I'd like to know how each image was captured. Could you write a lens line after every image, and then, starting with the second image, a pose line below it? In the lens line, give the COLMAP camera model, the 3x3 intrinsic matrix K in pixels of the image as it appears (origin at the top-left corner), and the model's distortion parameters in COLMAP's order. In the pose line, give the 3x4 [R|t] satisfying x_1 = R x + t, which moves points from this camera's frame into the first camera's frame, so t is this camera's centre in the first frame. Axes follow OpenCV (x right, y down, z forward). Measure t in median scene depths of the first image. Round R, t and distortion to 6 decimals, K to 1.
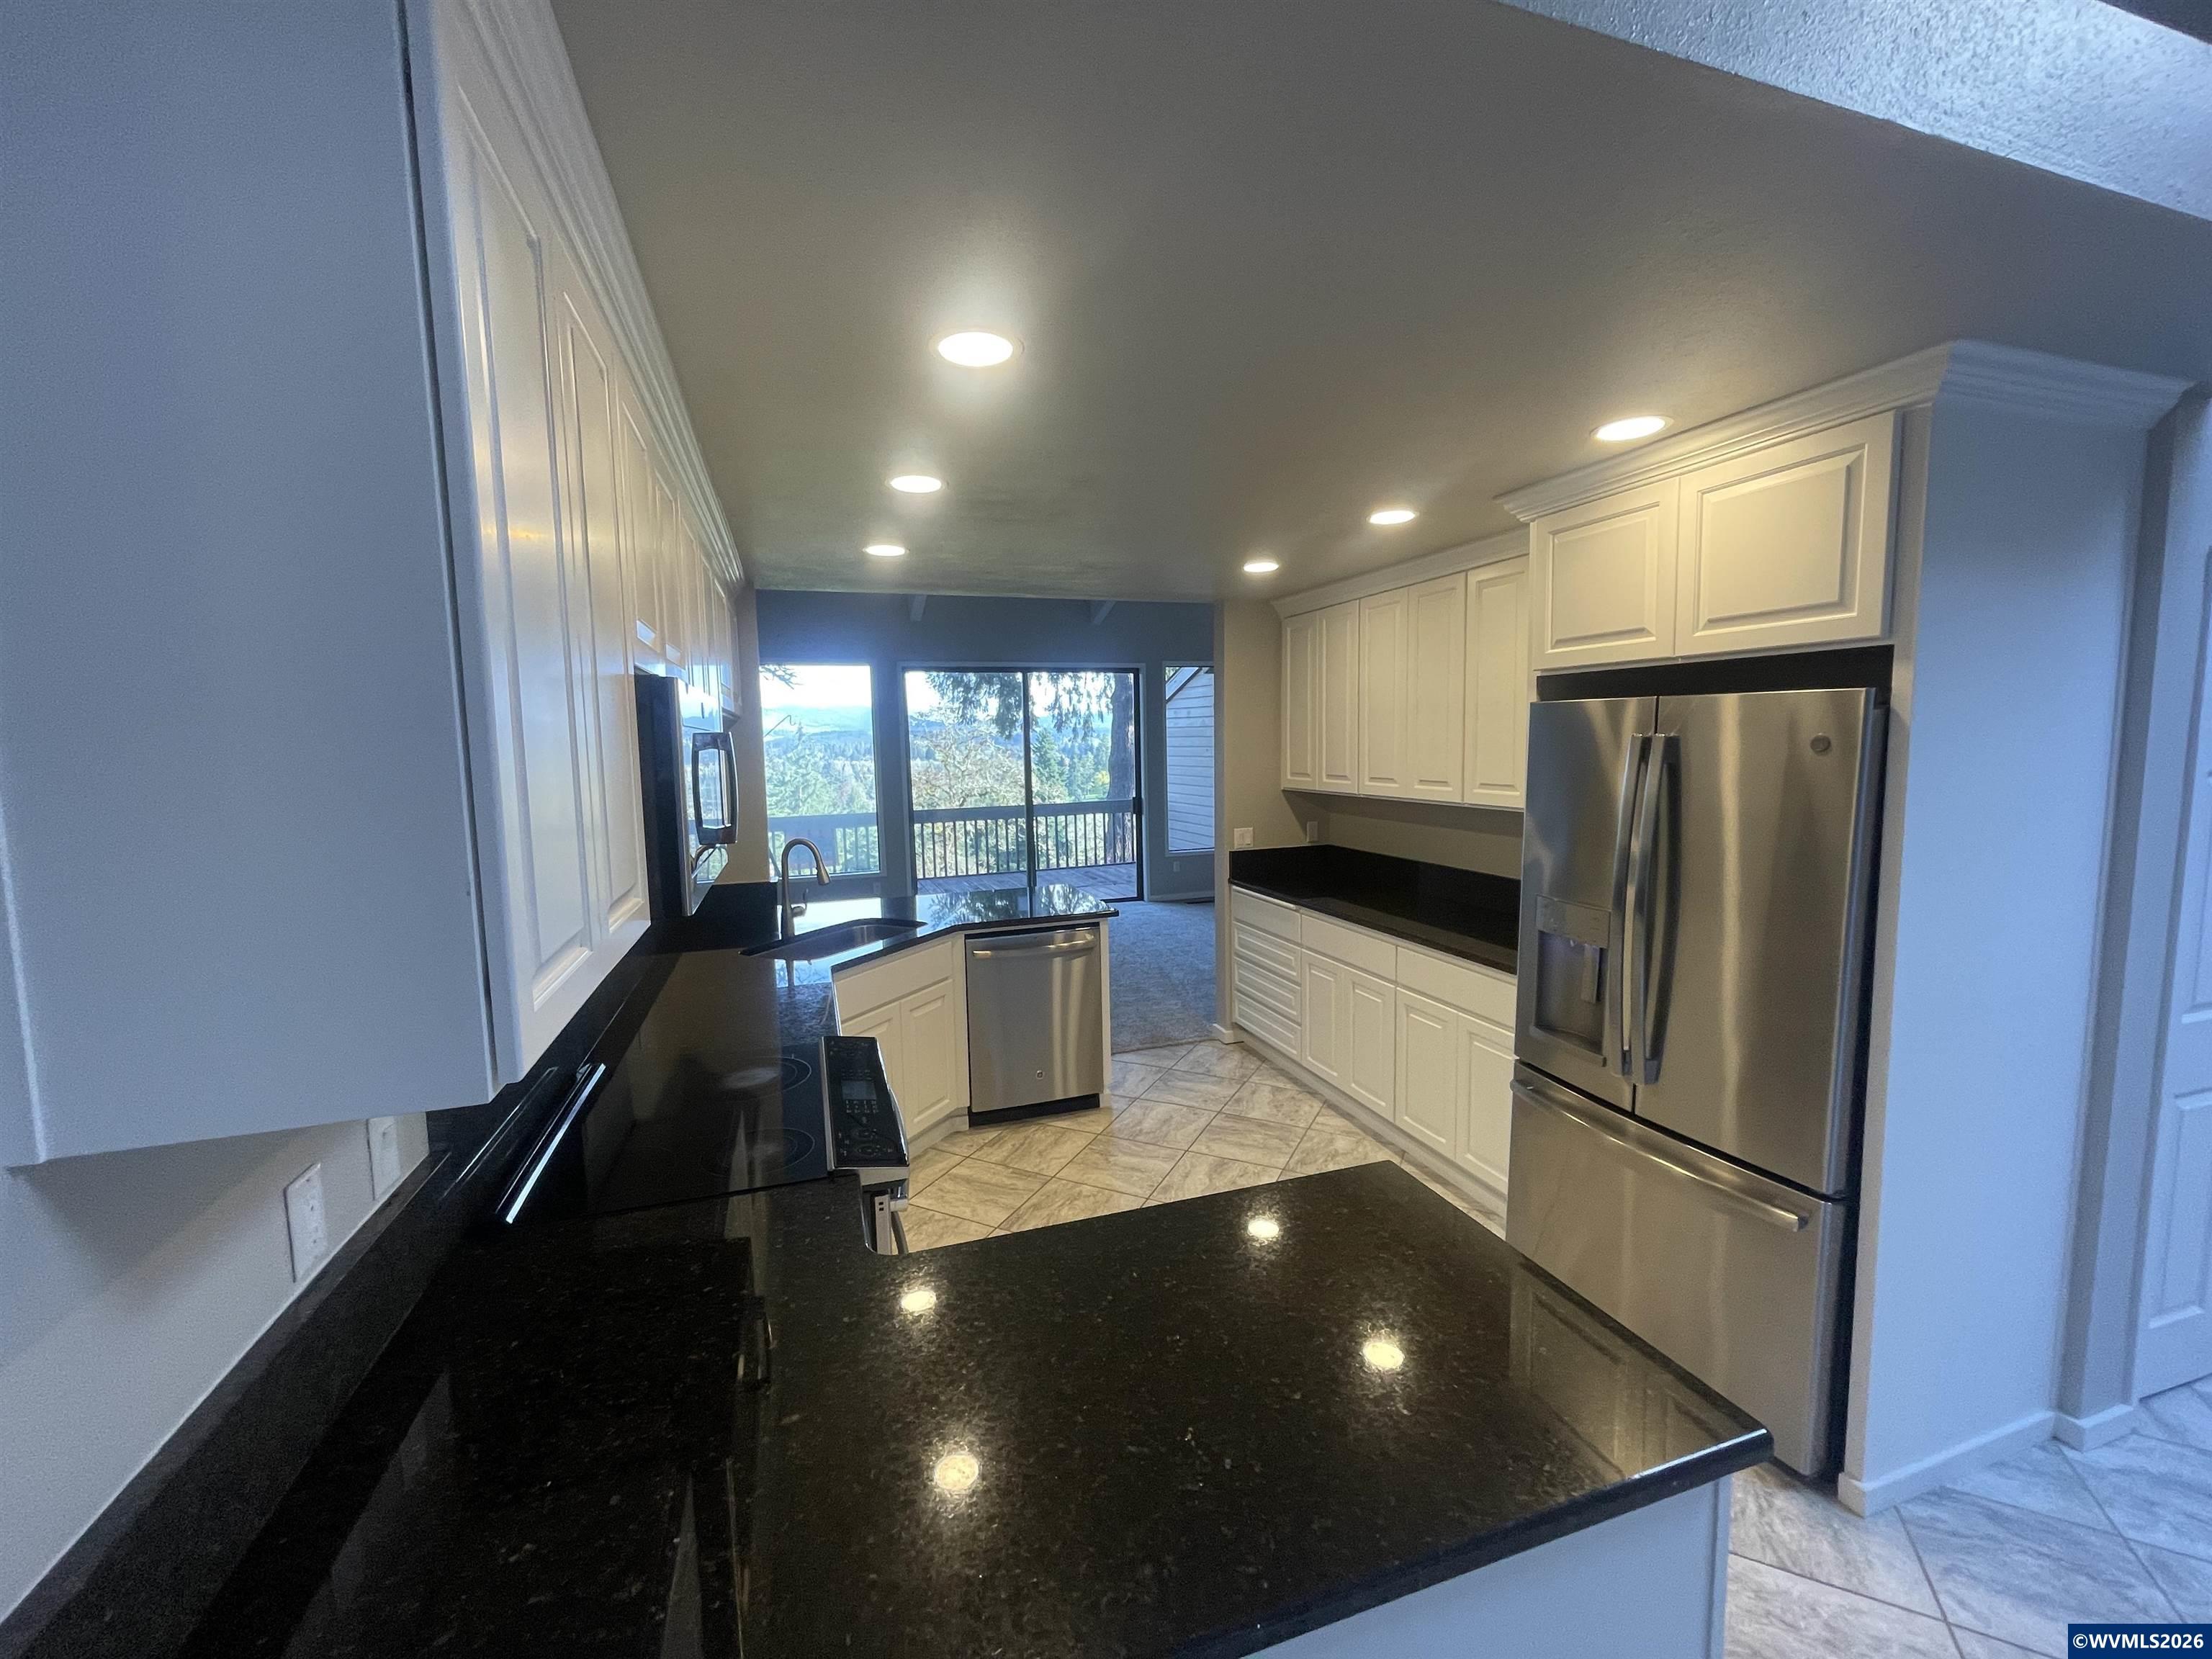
lens RADIAL K [[892.6, 0, 1095.8], [0, 892.6, 825.2], [0, 0, 1]] dist [-0.000481, -0.000223]
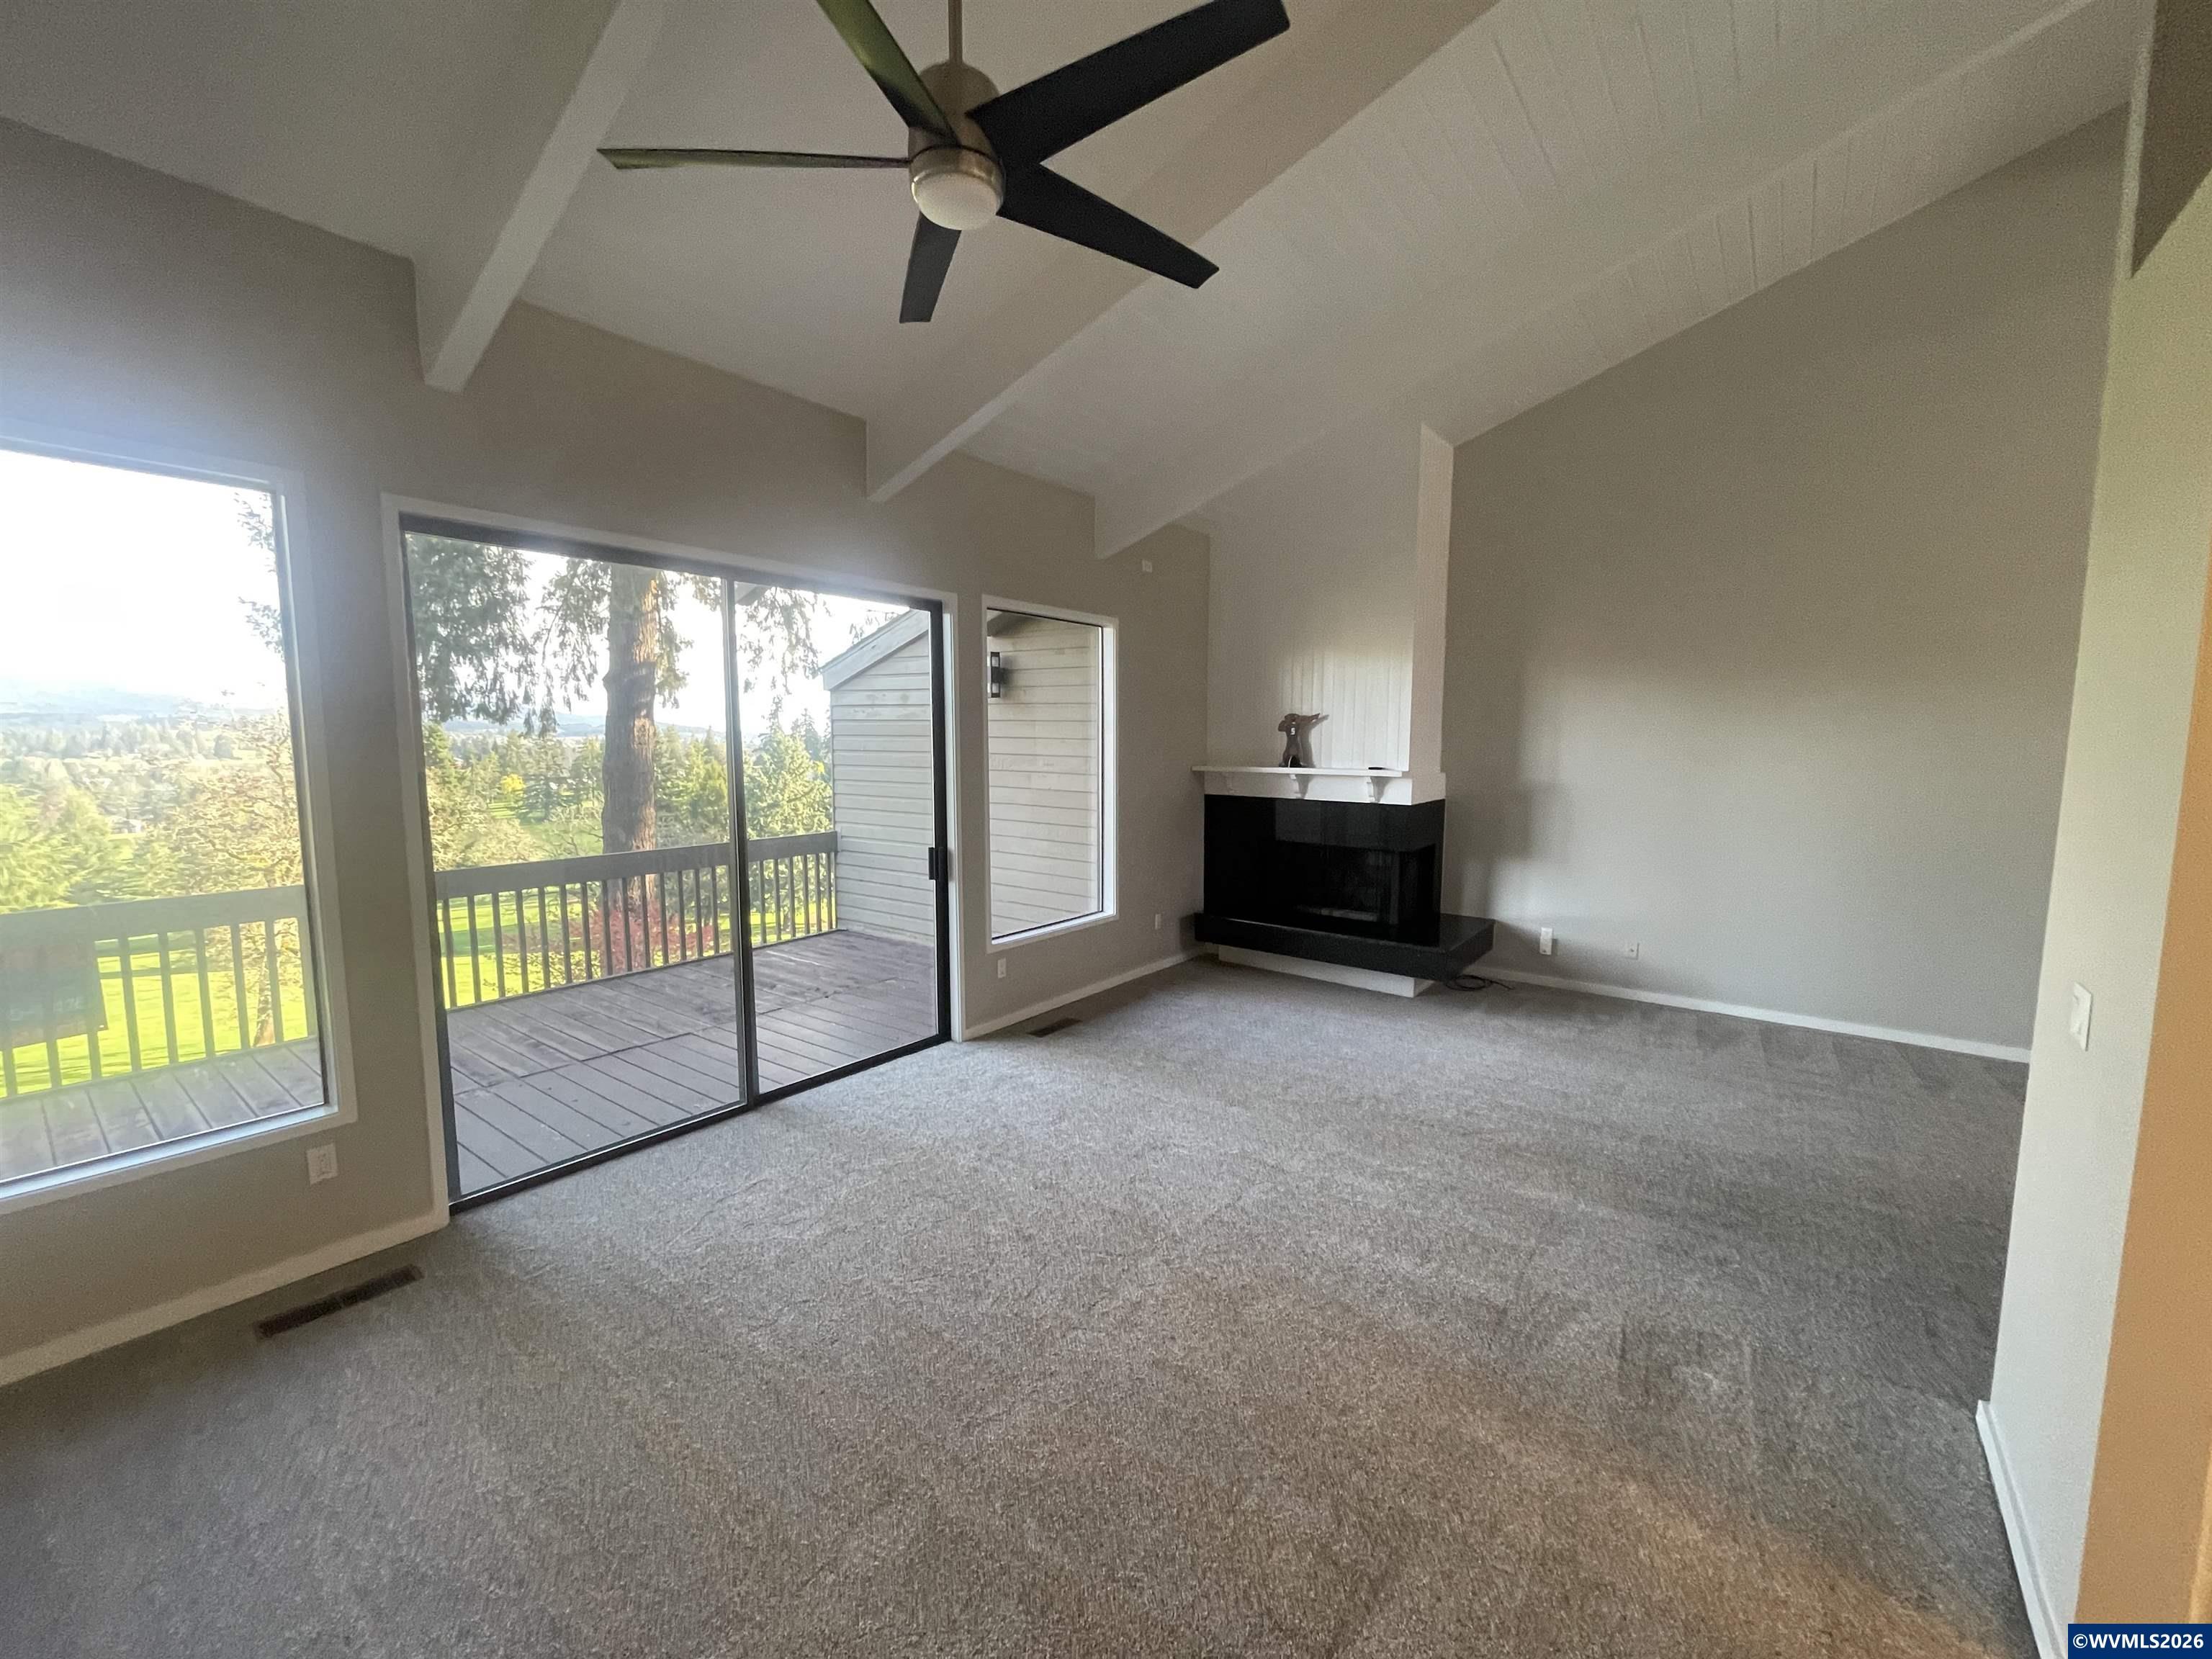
lens RADIAL K [[892.6, 0, 1101.5], [0, 892.6, 828.4], [0, 0, 1]] dist [-0.000481, -0.000223]
pose [[0.829513, -0.030091, 0.557676, -0.314973], [0.030735, 0.999494, 0.008214, -0.082455], [-0.557641, 0.010327, 0.830018, 0.960209]]
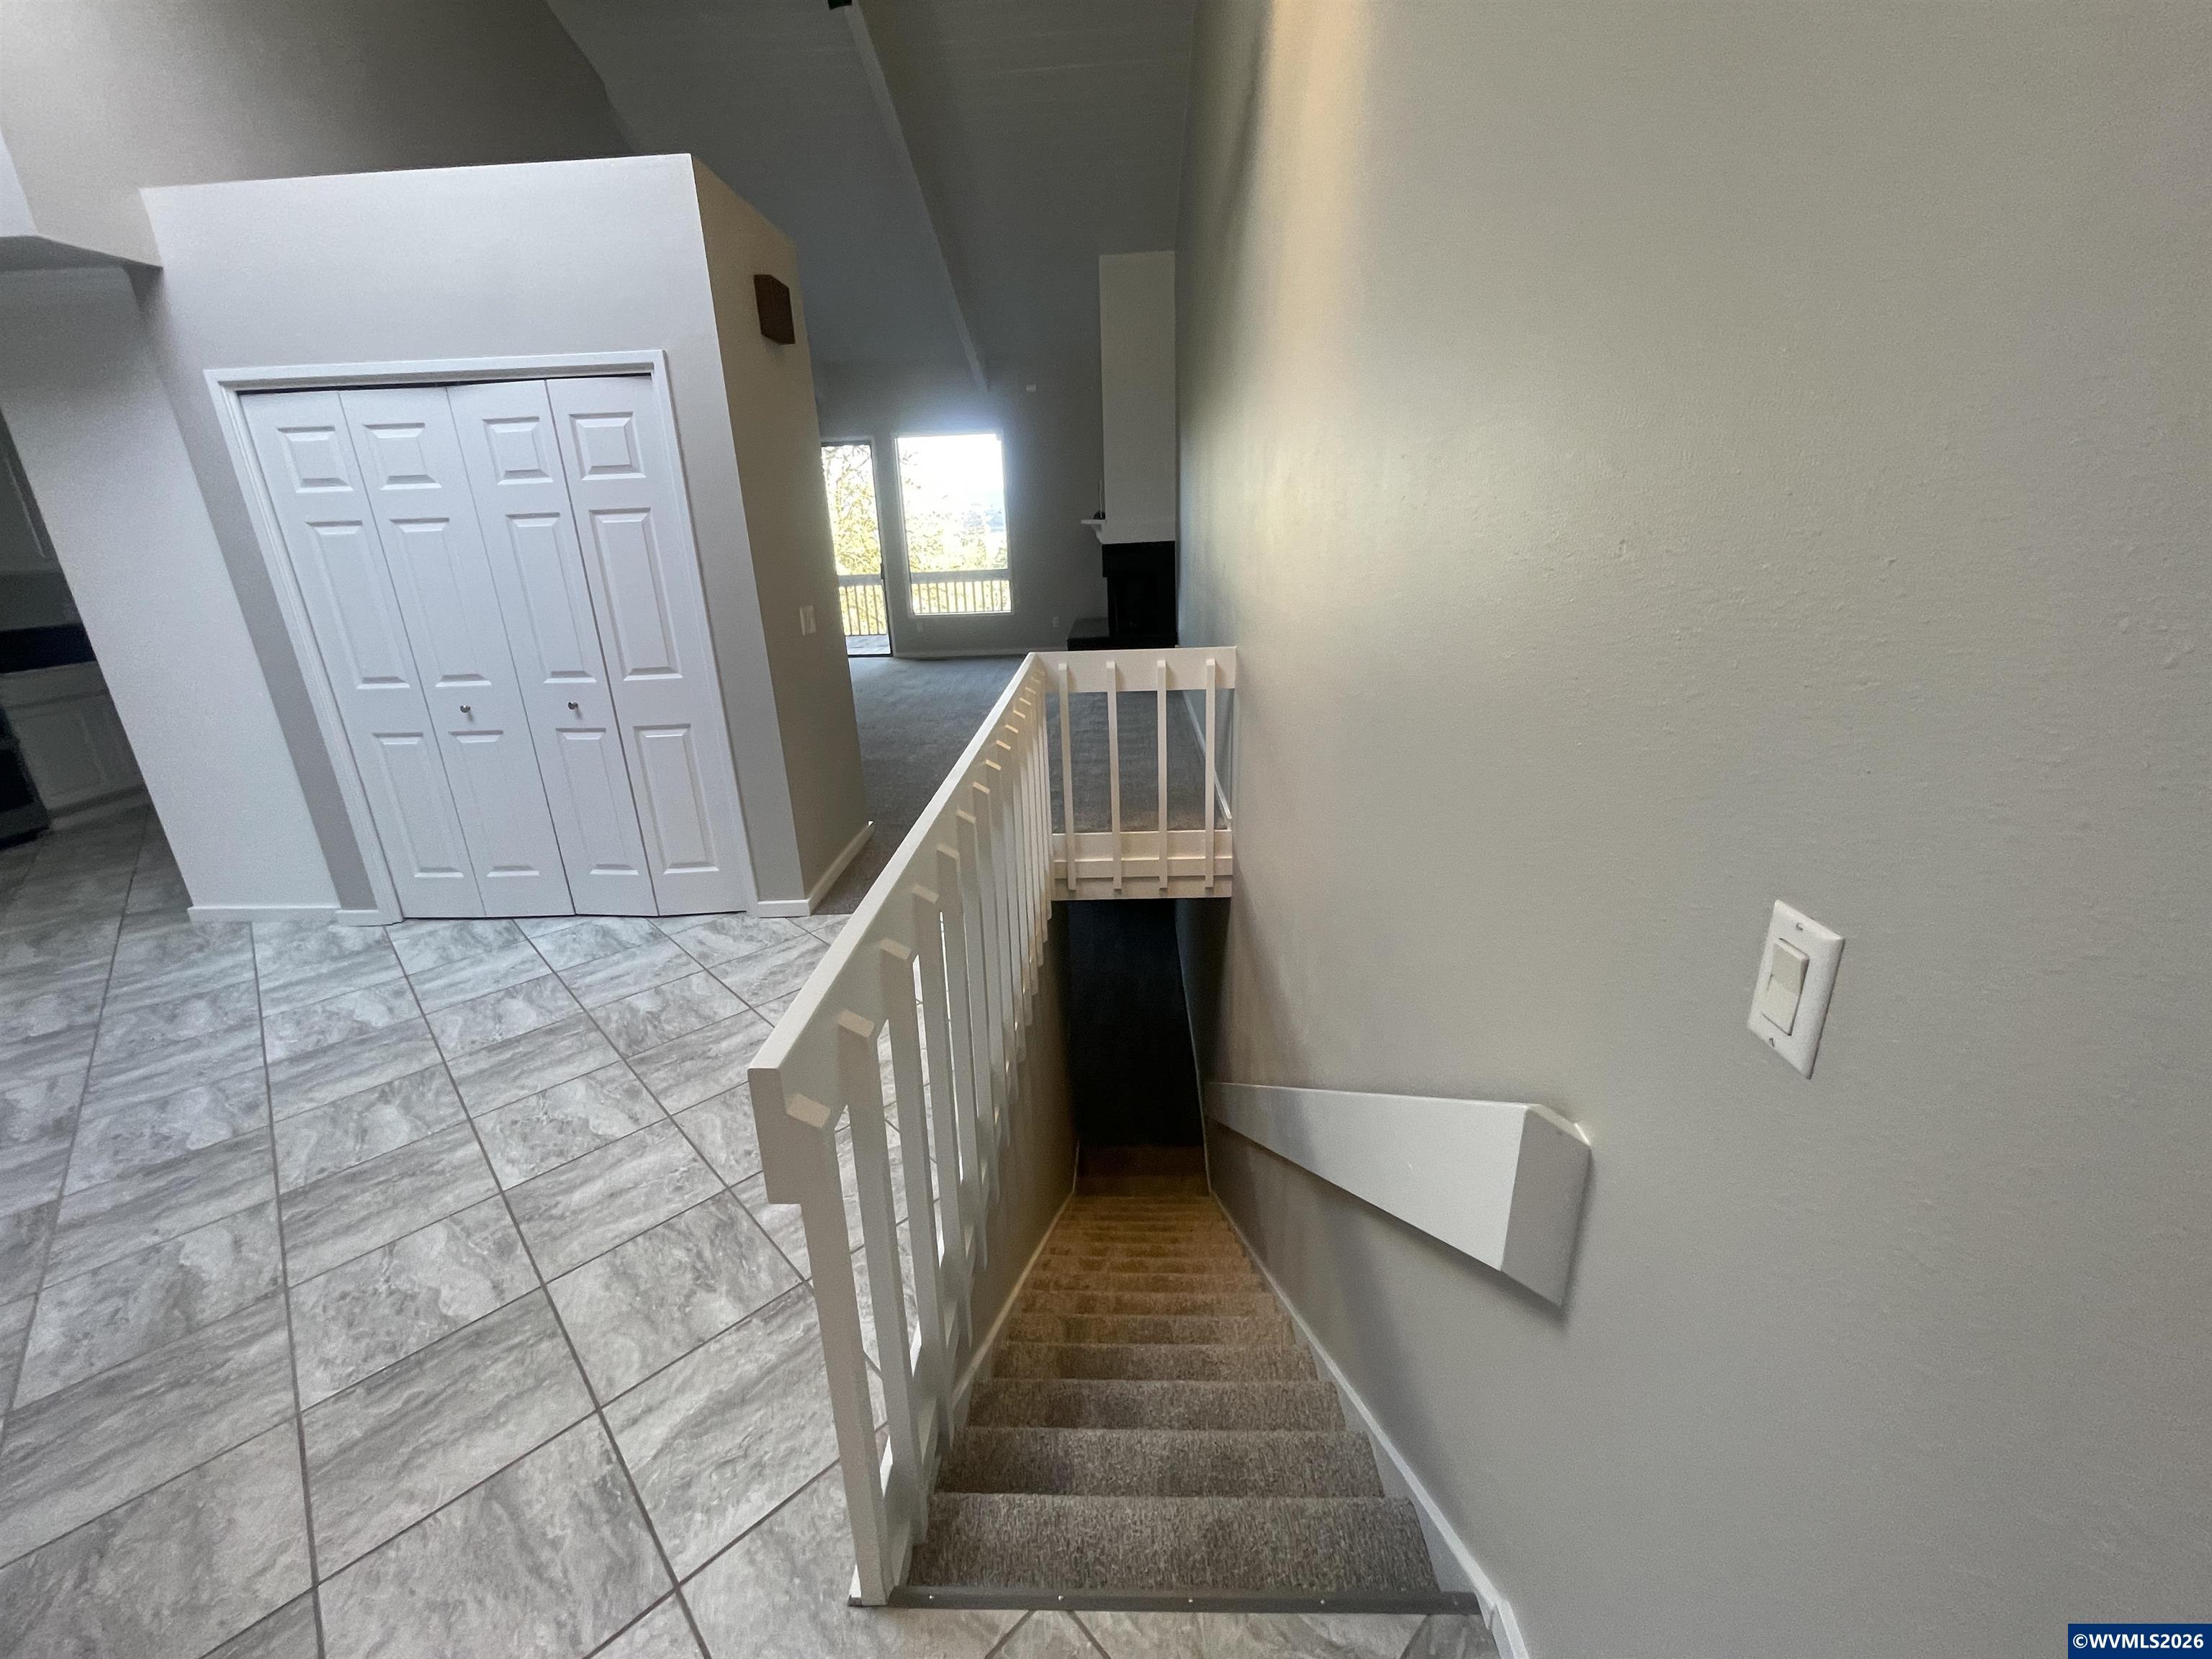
lens RADIAL K [[892.6, 0, 1097.7], [0, 892.6, 827.6], [0, 0, 1]] dist [-0.000481, -0.000223]
pose [[0.938398, 0.105548, -0.329041, 1.330600], [-0.021466, 0.968176, 0.249348, 0.011262], [0.344888, -0.226924, 0.910801, -0.029474]]
